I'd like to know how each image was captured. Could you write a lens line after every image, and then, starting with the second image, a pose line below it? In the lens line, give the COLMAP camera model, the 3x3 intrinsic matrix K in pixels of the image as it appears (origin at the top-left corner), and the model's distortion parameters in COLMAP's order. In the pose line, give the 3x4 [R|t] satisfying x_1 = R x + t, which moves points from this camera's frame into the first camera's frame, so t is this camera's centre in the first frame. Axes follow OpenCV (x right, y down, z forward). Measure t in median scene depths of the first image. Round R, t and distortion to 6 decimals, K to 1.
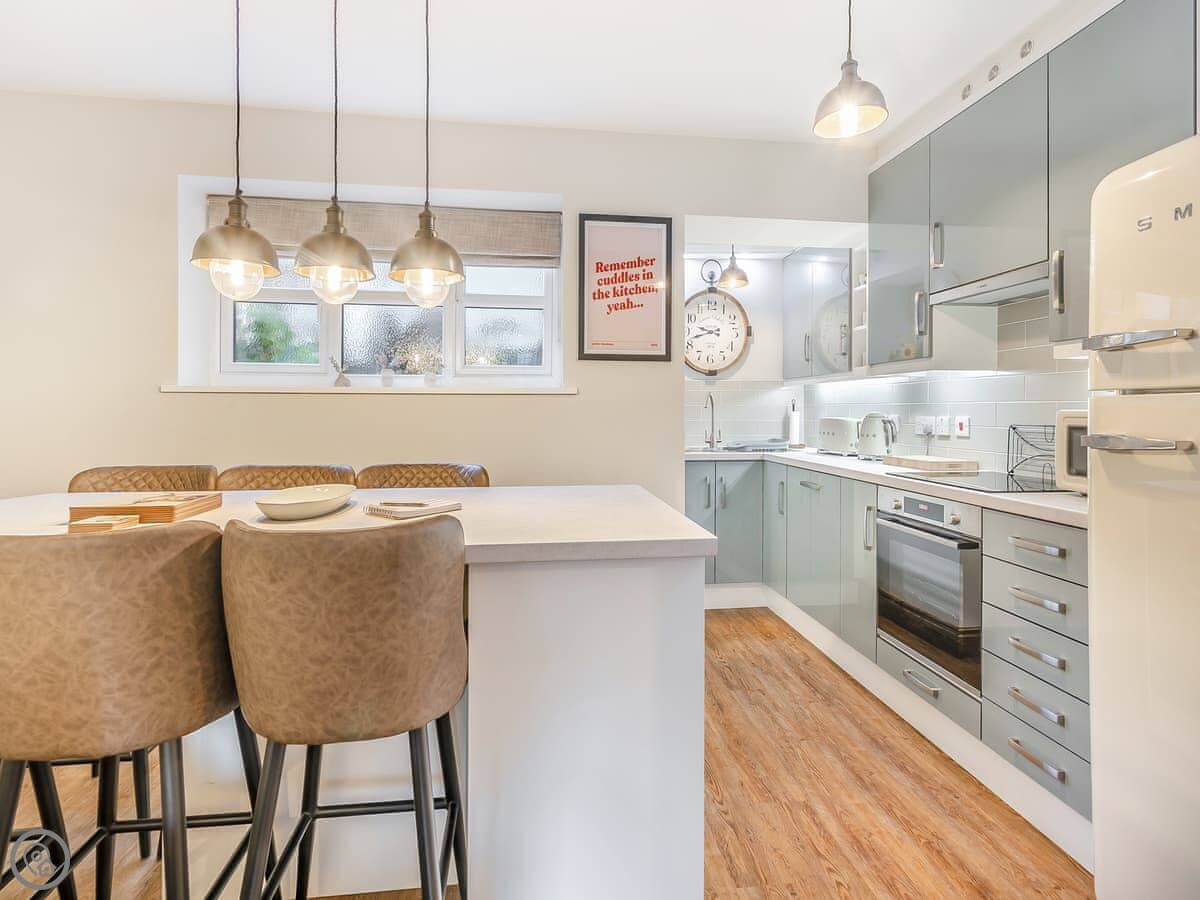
lens RADIAL K [[594.4, 0, 599.3], [0, 594.4, 411.3], [0, 0, 1]] dist [0.004389, -0.000389]
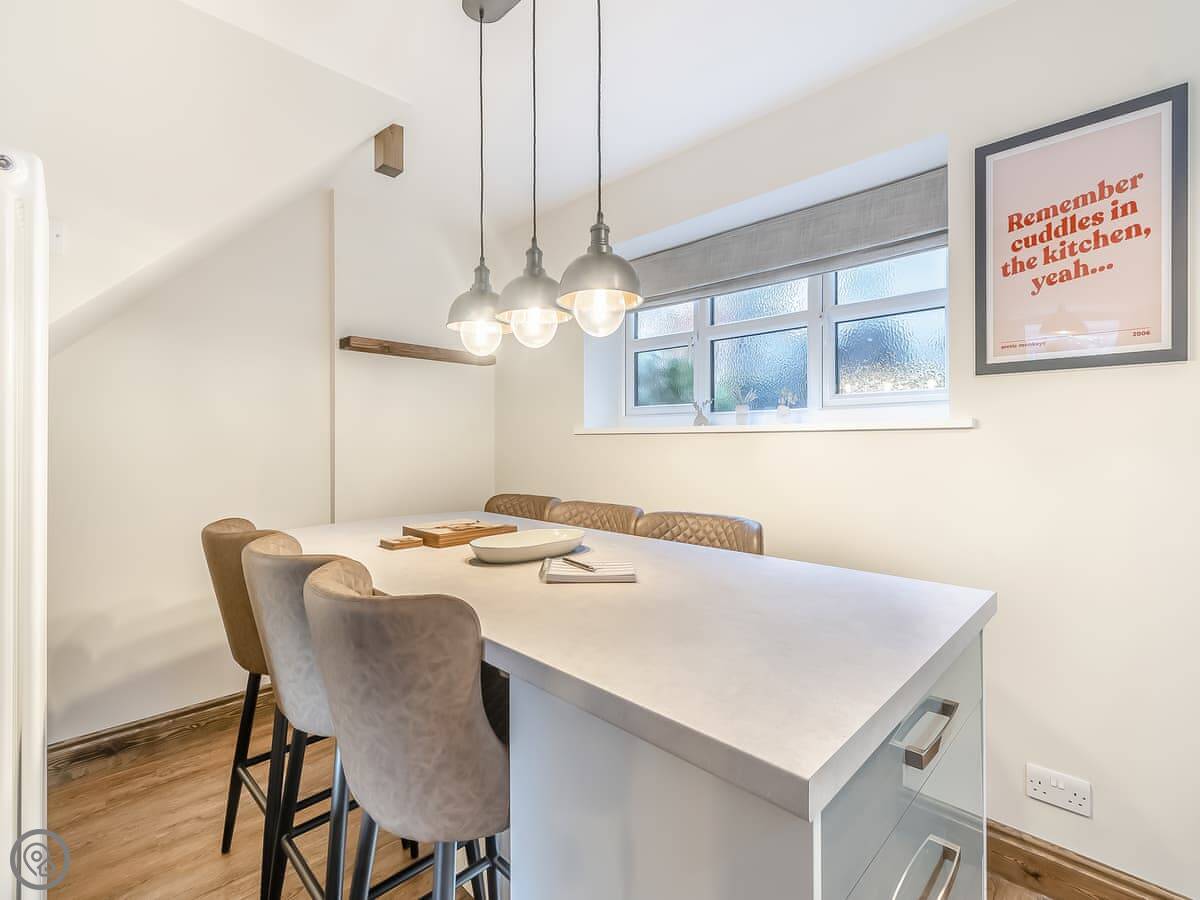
lens RADIAL K [[565.6, 0, 600.7], [0, 565.6, 436.3], [0, 0, 1]] dist [0.008016, -0.002211]
pose [[0.607461, -0.009928, -0.794288, 0.204278], [0.001601, 0.999935, -0.011274, -0.013135], [0.794348, 0.005577, 0.607437, 0.297088]]
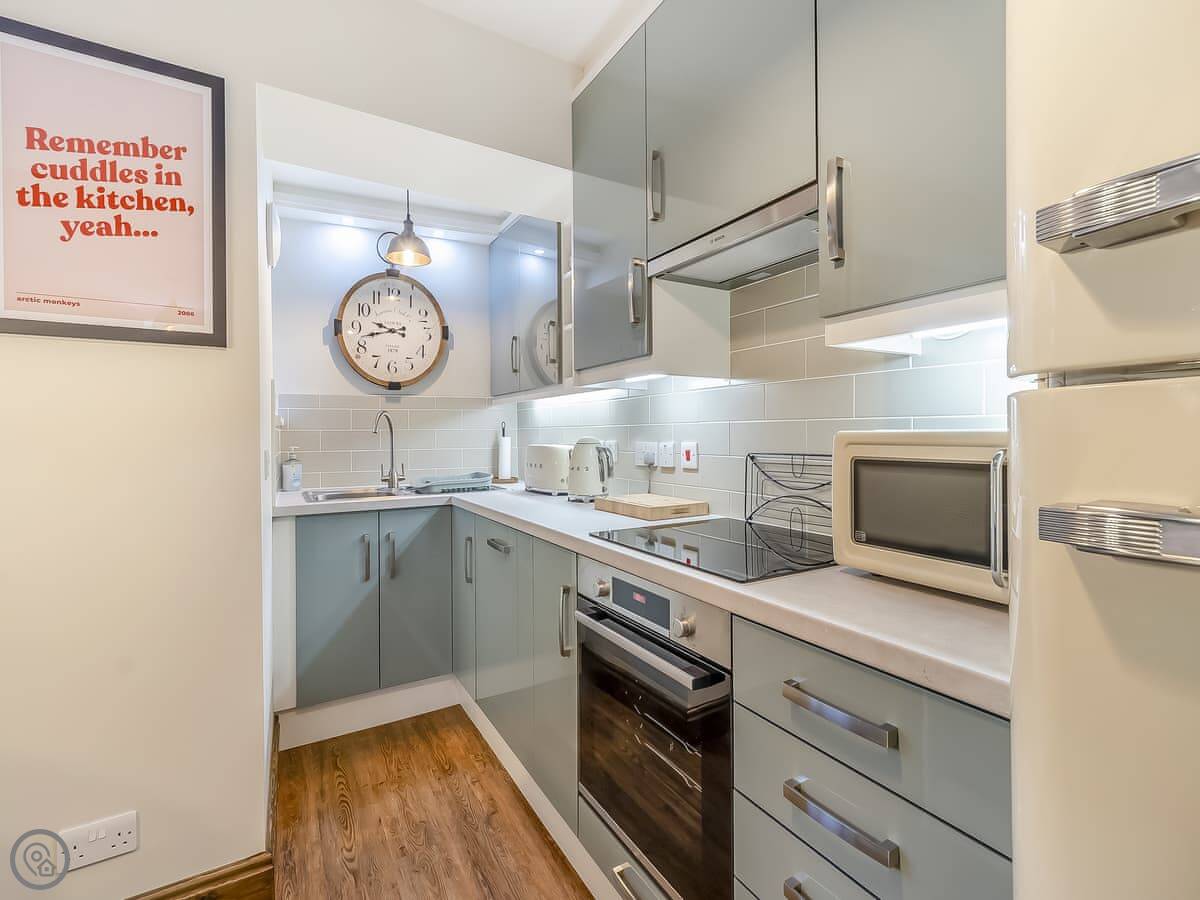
lens RADIAL K [[565.6, 0, 614.4], [0, 565.6, 436.0], [0, 0, 1]] dist [0.008016, -0.002211]
pose [[0.907922, -0.009844, 0.419023, 0.225137], [0.010341, 0.999946, 0.001084, -0.000210], [-0.419011, 0.003349, 0.907975, 0.390917]]
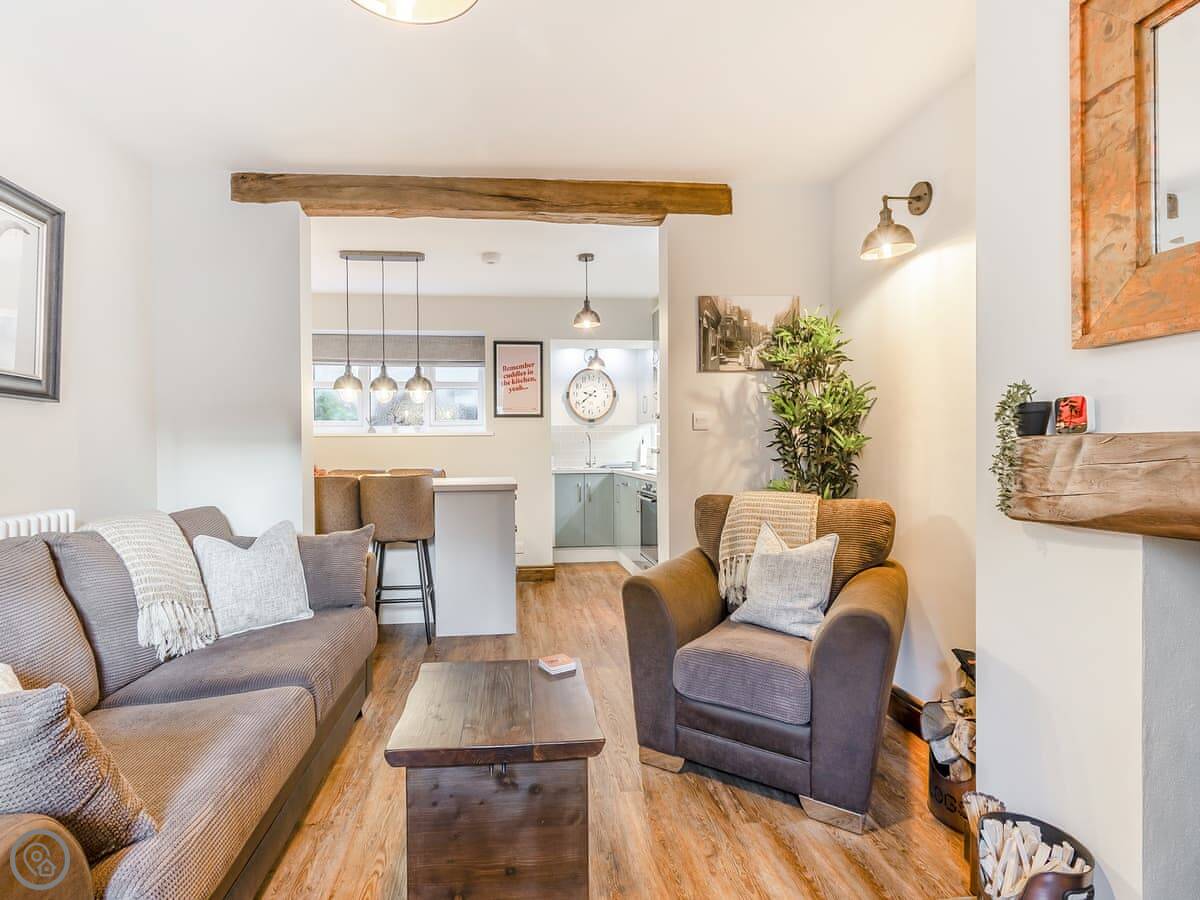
lens RADIAL K [[565.6, 0, 553.4], [0, 565.6, 454.7], [0, 0, 1]] dist [0.008016, -0.002211]
pose [[0.999620, -0.009222, -0.025993, 0.199600], [0.009476, 0.999908, 0.009668, 0.017386], [0.025902, -0.009911, 0.999615, -0.805286]]
